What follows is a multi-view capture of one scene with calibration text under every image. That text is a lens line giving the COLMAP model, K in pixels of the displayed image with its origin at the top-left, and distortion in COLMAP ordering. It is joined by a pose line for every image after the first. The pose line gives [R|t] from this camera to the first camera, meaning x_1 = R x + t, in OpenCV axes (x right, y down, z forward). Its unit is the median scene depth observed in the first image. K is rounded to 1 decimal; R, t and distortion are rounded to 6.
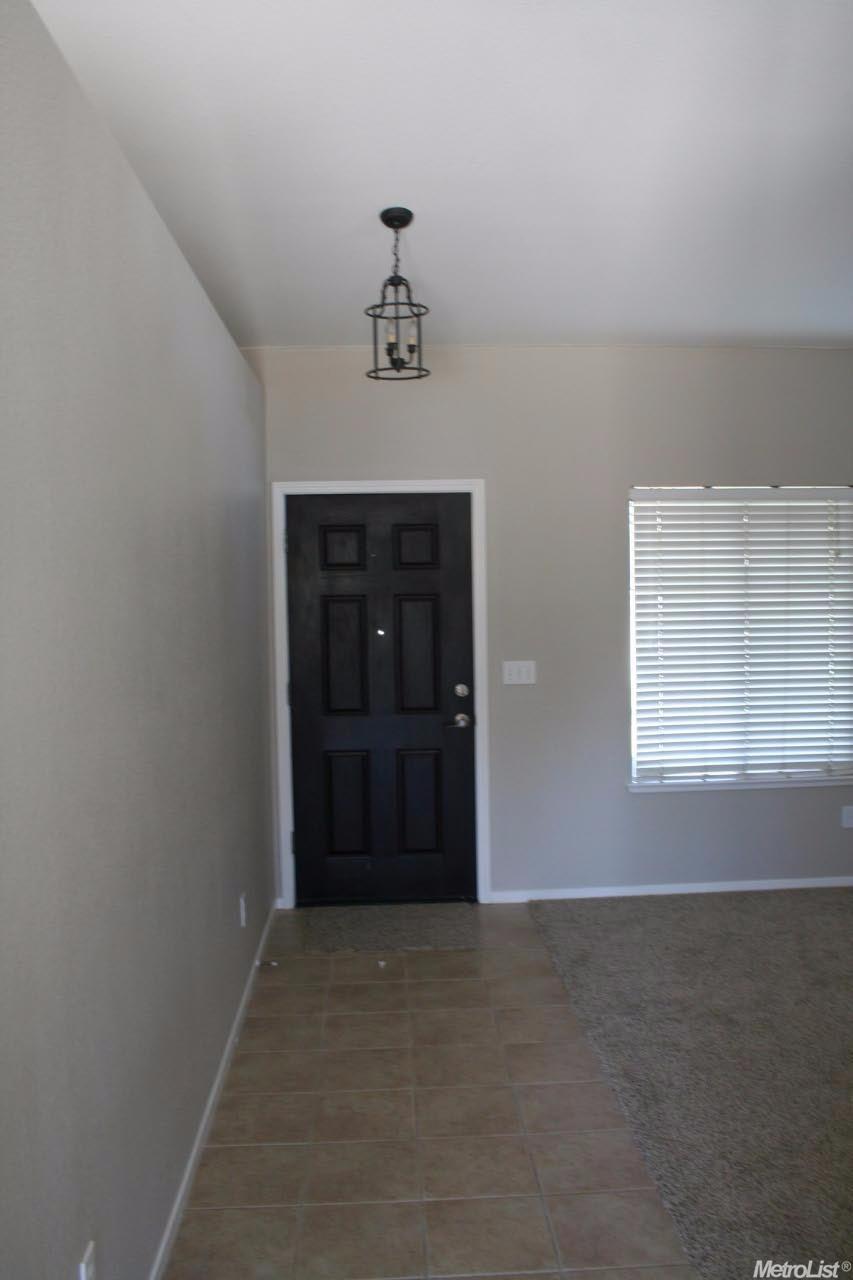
lens RADIAL K [[1068.6, 0, 424.4], [0, 1068.6, 637.8], [0, 0, 1]] dist [-0.117956, 0.056057]
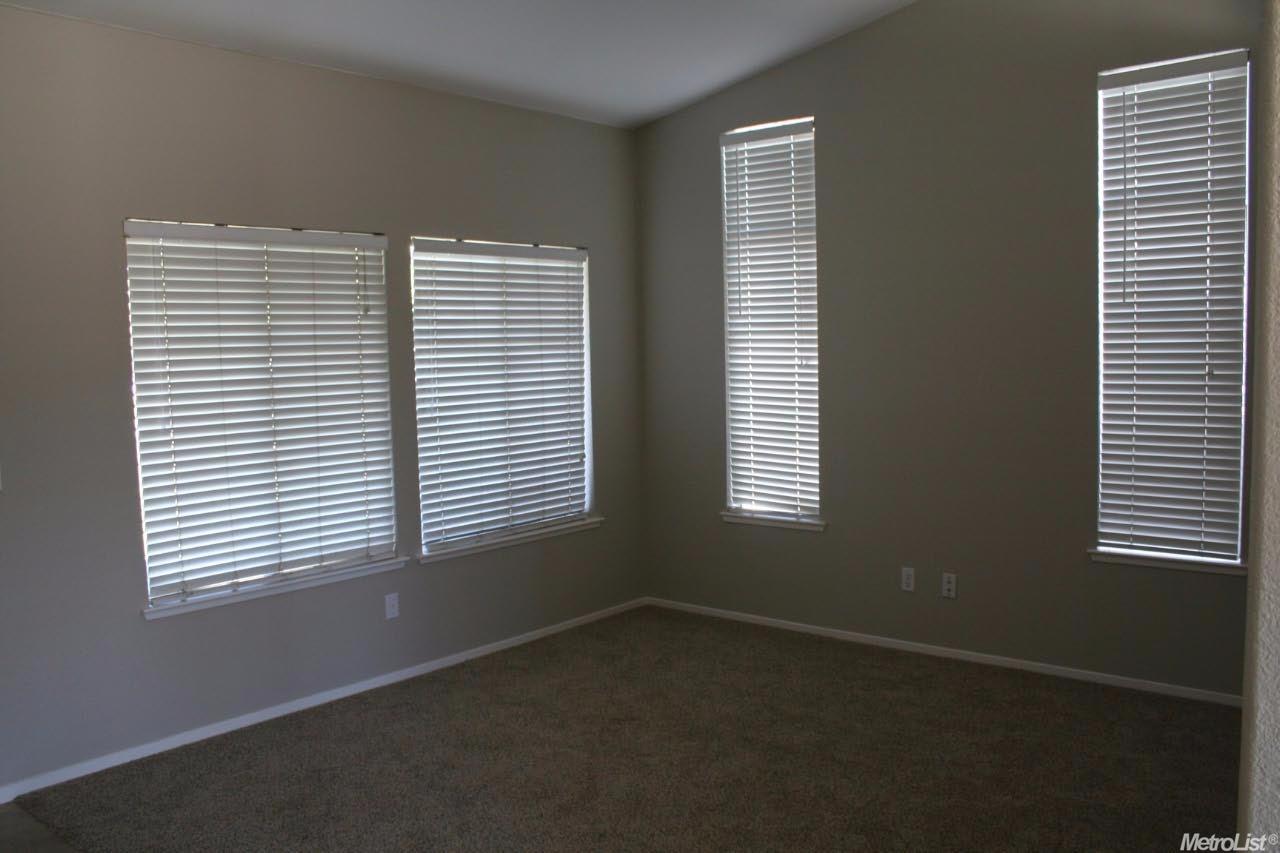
lens RADIAL K [[1068.6, 0, 644.4], [0, 1068.6, 427.2], [0, 0, 1]] dist [-0.117956, 0.056057]
pose [[0.676331, -0.057779, 0.734328, -0.105604], [0.054983, 0.998098, 0.027892, 0.005945], [-0.734543, 0.021512, 0.678221, 0.229111]]
